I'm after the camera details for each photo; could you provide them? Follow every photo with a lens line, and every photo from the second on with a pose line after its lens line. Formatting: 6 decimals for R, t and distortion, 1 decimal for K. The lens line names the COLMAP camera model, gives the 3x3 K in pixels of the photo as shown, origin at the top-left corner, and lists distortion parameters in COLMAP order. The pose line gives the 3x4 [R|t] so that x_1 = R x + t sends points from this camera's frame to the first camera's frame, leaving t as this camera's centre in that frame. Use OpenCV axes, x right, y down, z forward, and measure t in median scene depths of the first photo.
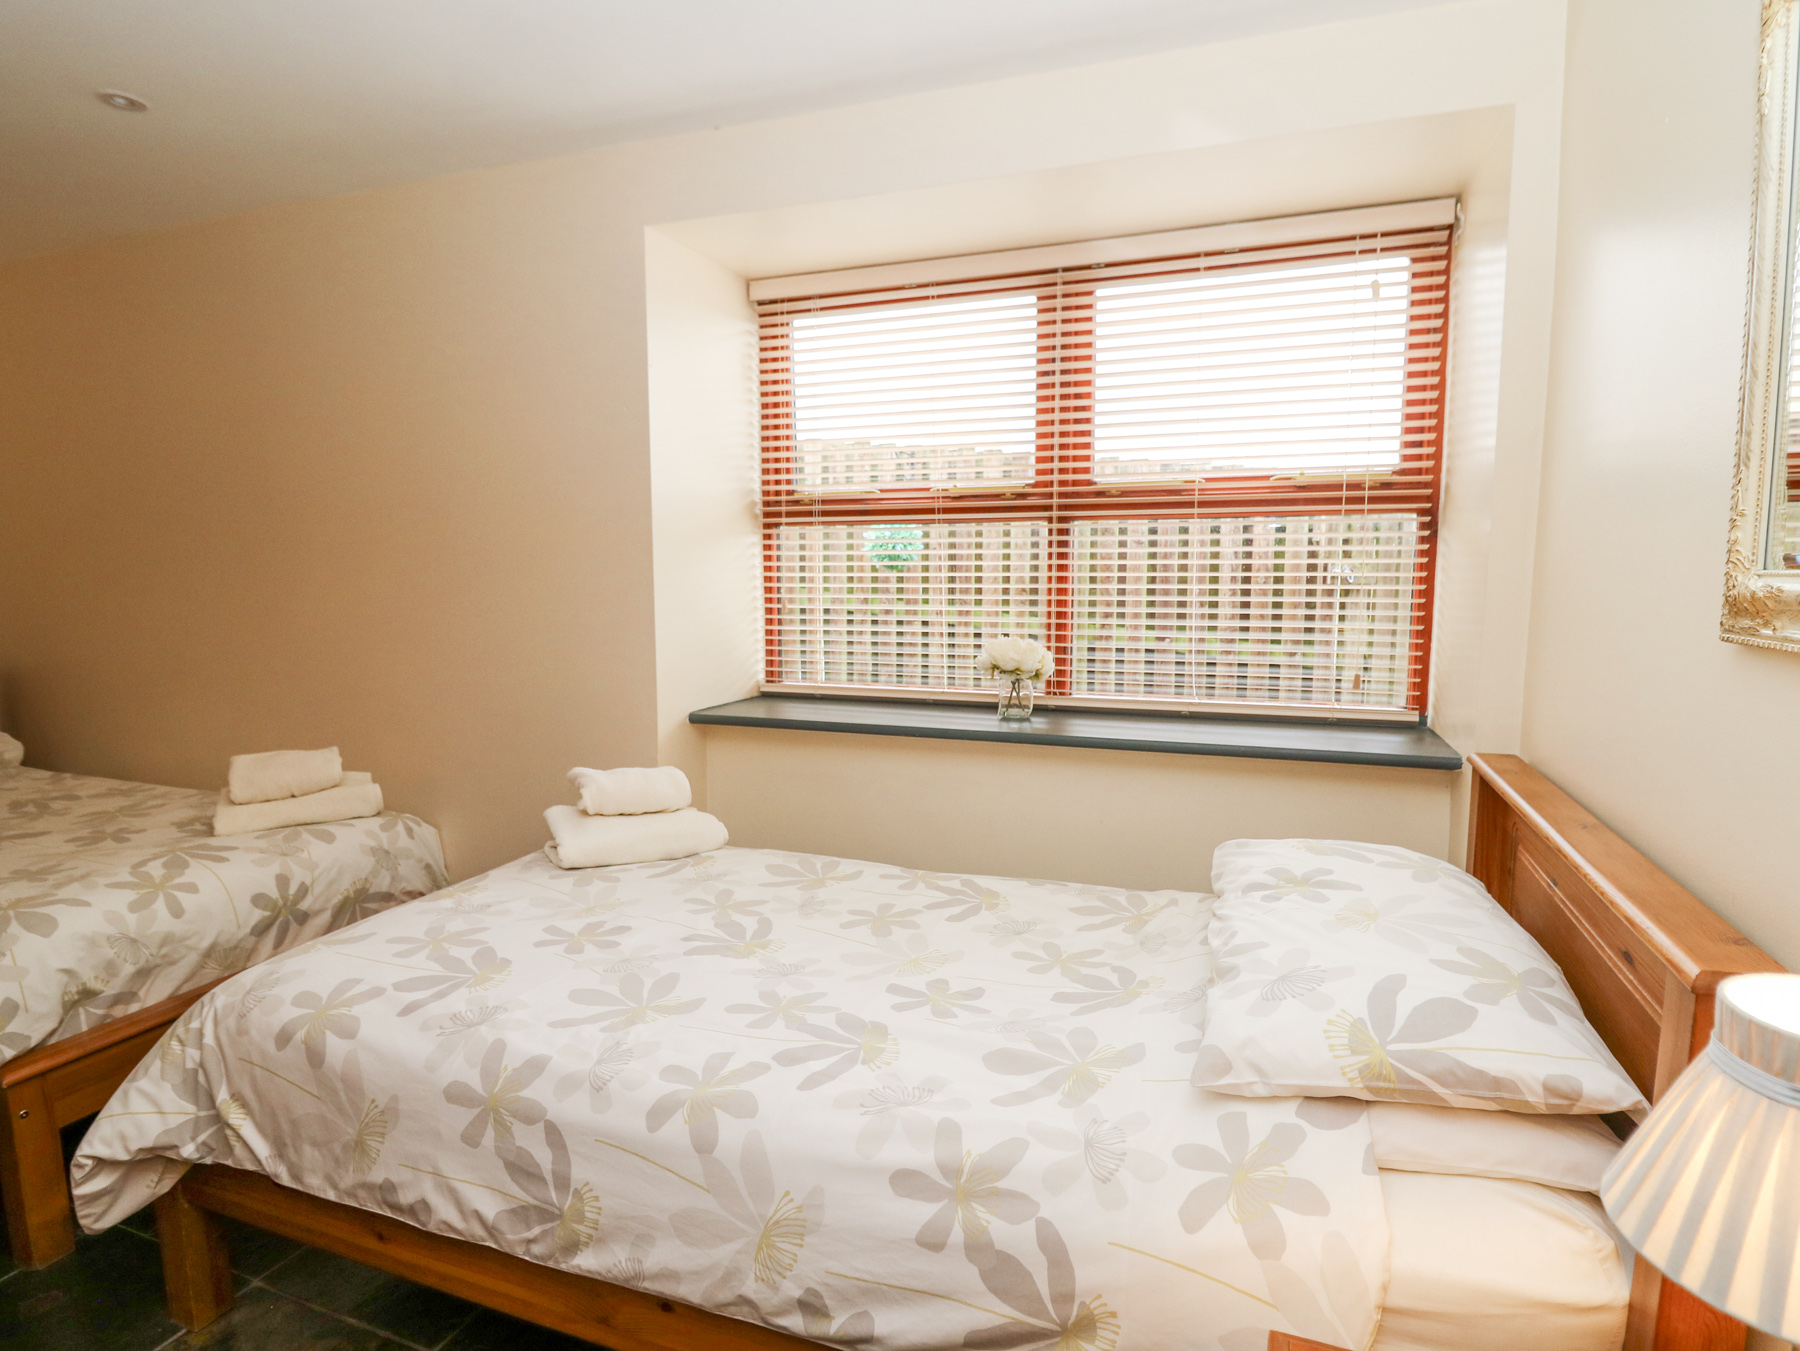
lens RADIAL K [[942.7, 0, 926.2], [0, 942.7, 683.0], [0, 0, 1]] dist [0.001338, -0.013050]
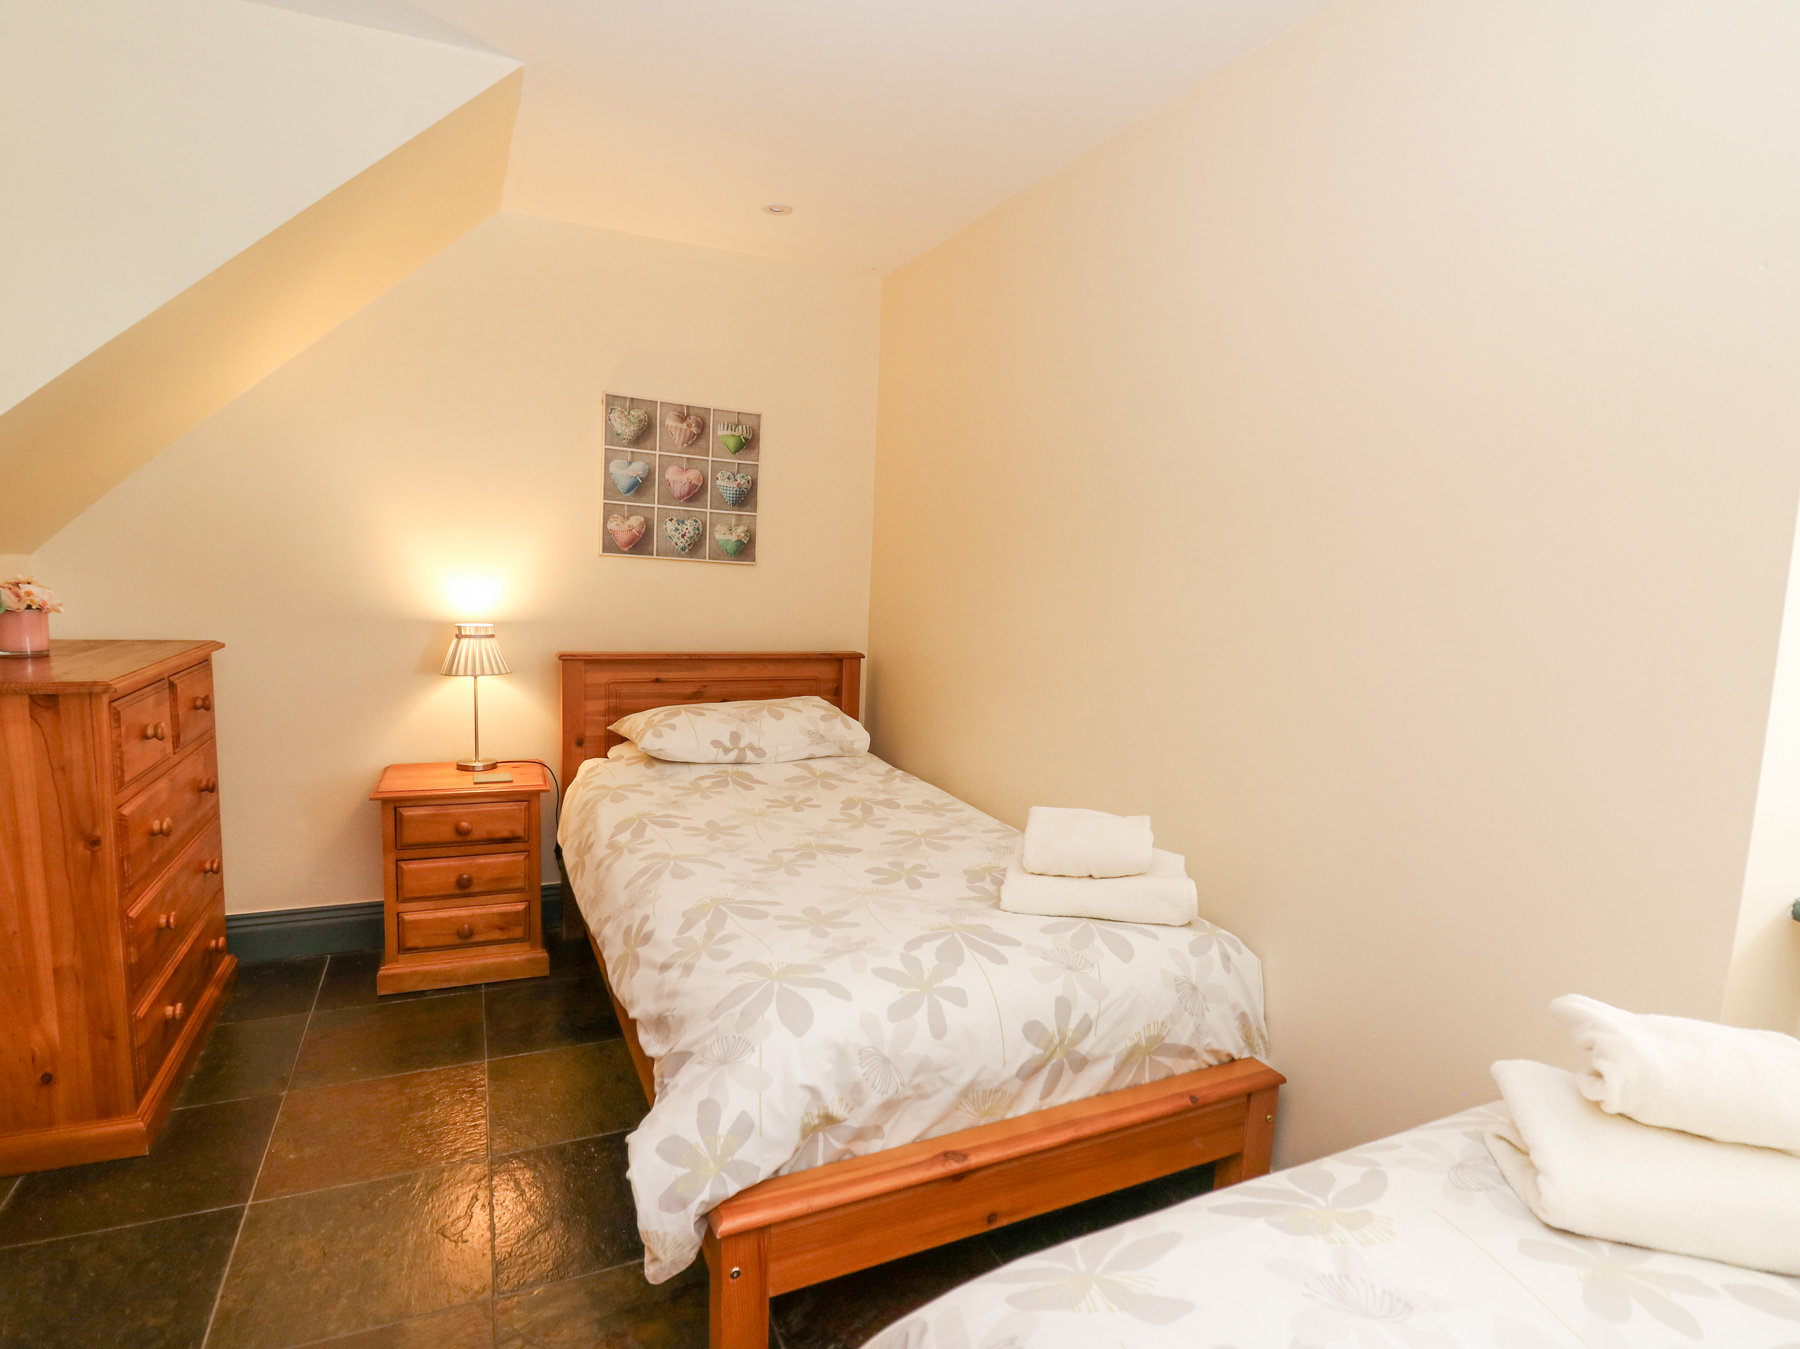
lens RADIAL K [[942.7, 0, 926.2], [0, 942.7, 682.0], [0, 0, 1]] dist [0.001338, -0.013050]
pose [[0.706345, 0.114894, -0.698481, -0.288899], [-0.120940, 0.991819, 0.040845, -0.052259], [0.697460, 0.055623, 0.714462, 0.405586]]
